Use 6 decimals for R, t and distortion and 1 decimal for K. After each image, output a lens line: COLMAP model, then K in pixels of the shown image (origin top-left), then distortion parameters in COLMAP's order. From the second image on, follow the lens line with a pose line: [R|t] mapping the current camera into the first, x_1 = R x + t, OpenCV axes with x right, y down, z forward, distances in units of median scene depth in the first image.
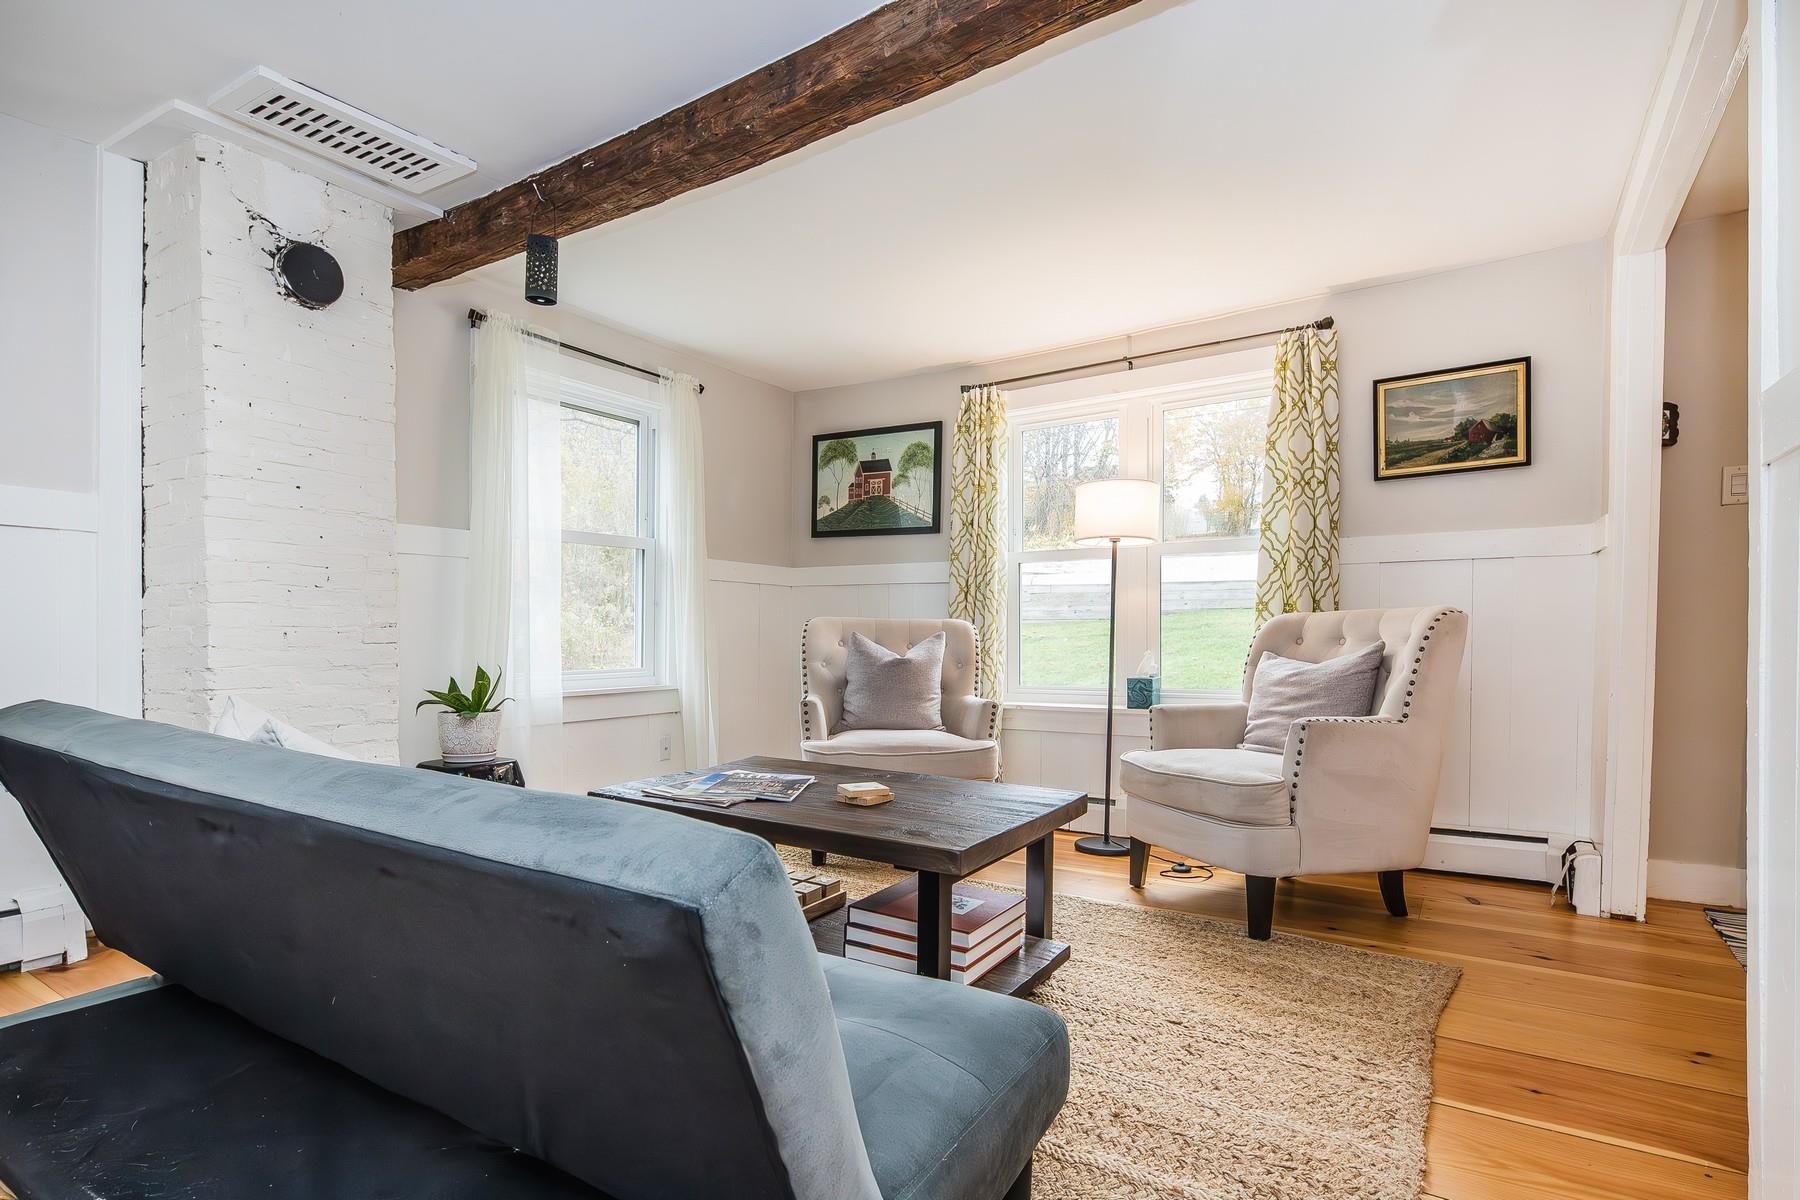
lens RADIAL K [[892.6, 0, 900.2], [0, 892.6, 636.5], [0, 0, 1]] dist [0.006406, 0.000288]
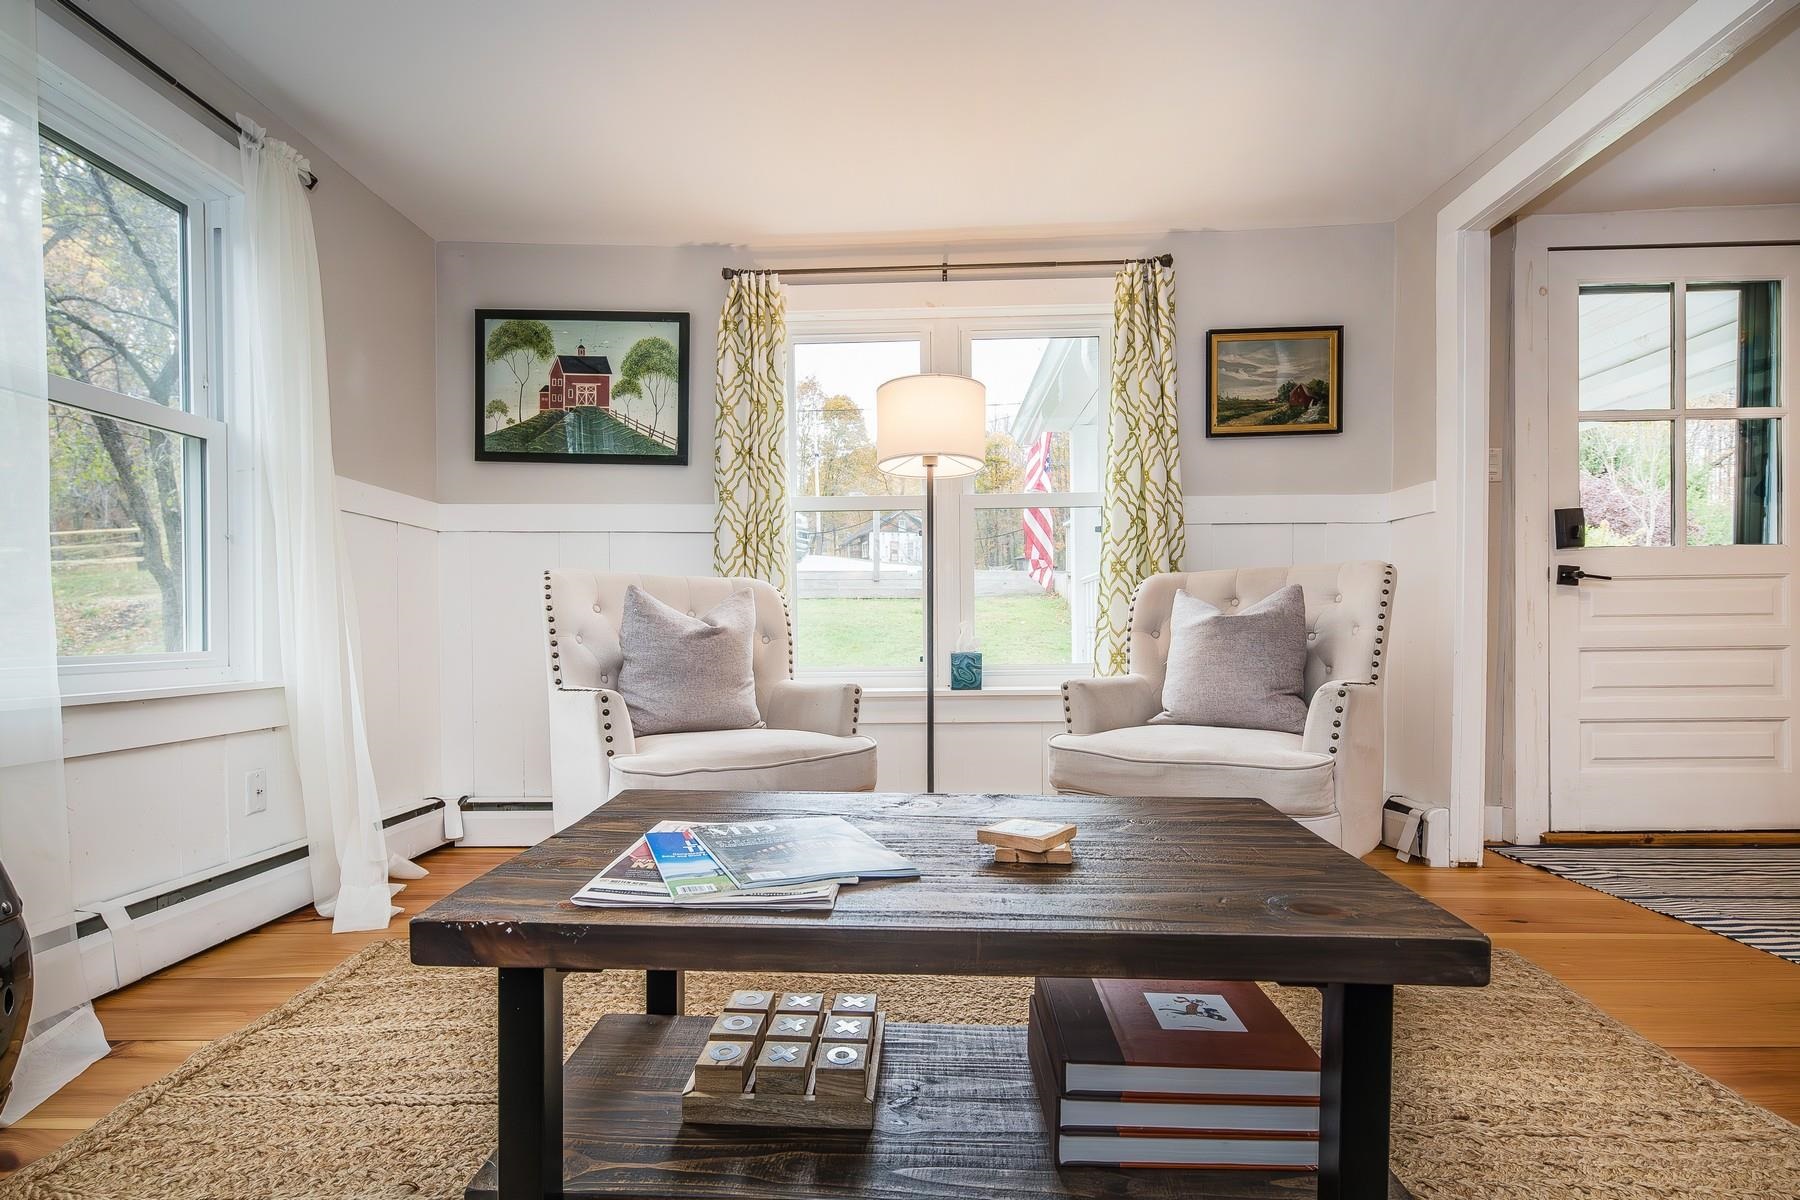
lens RADIAL K [[892.6, 0, 896.8], [0, 892.6, 639.9], [0, 0, 1]] dist [0.006406, 0.000288]
pose [[0.862054, -0.009869, 0.506720, -0.209640], [0.006645, 0.999945, 0.008170, 0.027275], [-0.506773, -0.003676, 0.862072, 0.314373]]
